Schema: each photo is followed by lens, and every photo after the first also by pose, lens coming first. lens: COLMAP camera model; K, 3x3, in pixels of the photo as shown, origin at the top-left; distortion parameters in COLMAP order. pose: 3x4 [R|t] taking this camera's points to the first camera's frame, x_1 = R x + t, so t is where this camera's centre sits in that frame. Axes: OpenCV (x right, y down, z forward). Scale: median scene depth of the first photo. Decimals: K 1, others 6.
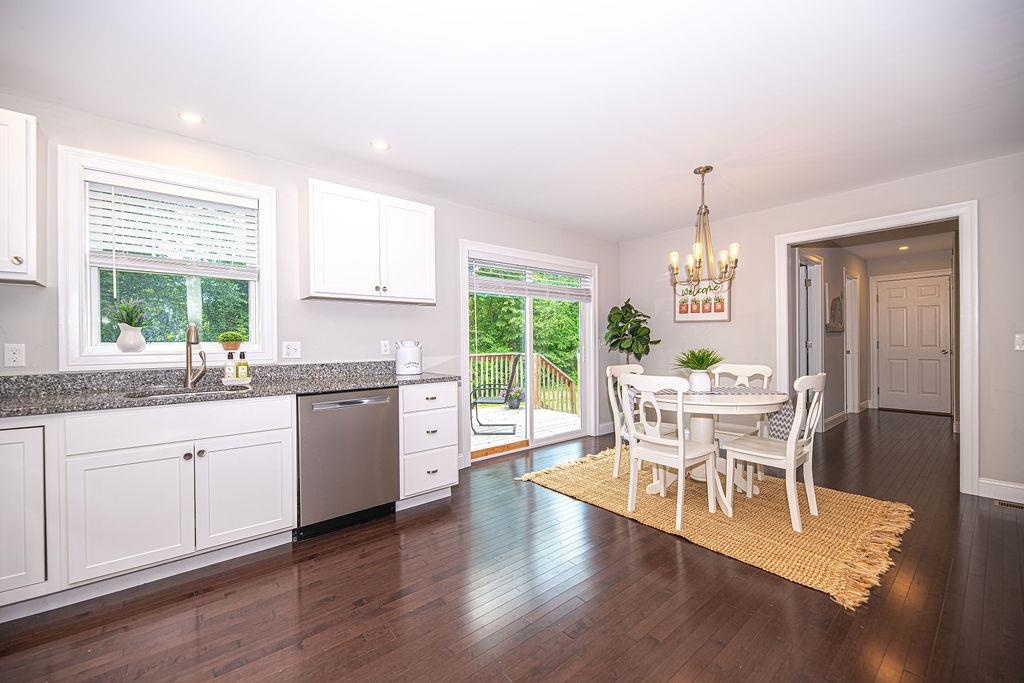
lens RADIAL K [[415.5, 0, 511.4], [0, 415.5, 341.7], [0, 0, 1]] dist [-0.013437, -0.000072]
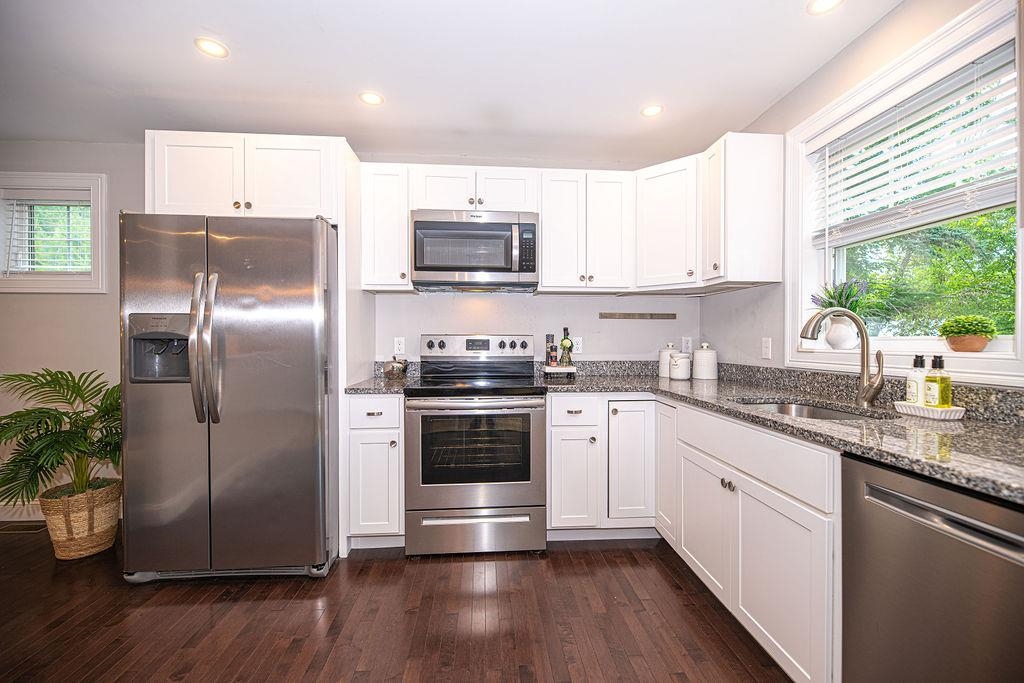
lens RADIAL K [[415.5, 0, 513.3], [0, 415.5, 341.6], [0, 0, 1]] dist [-0.013437, -0.000072]
pose [[-0.587137, 0.012751, -0.809387, 0.059779], [0.006306, 0.999918, 0.011178, -0.000189], [0.809463, 0.001459, -0.587169, 0.917164]]
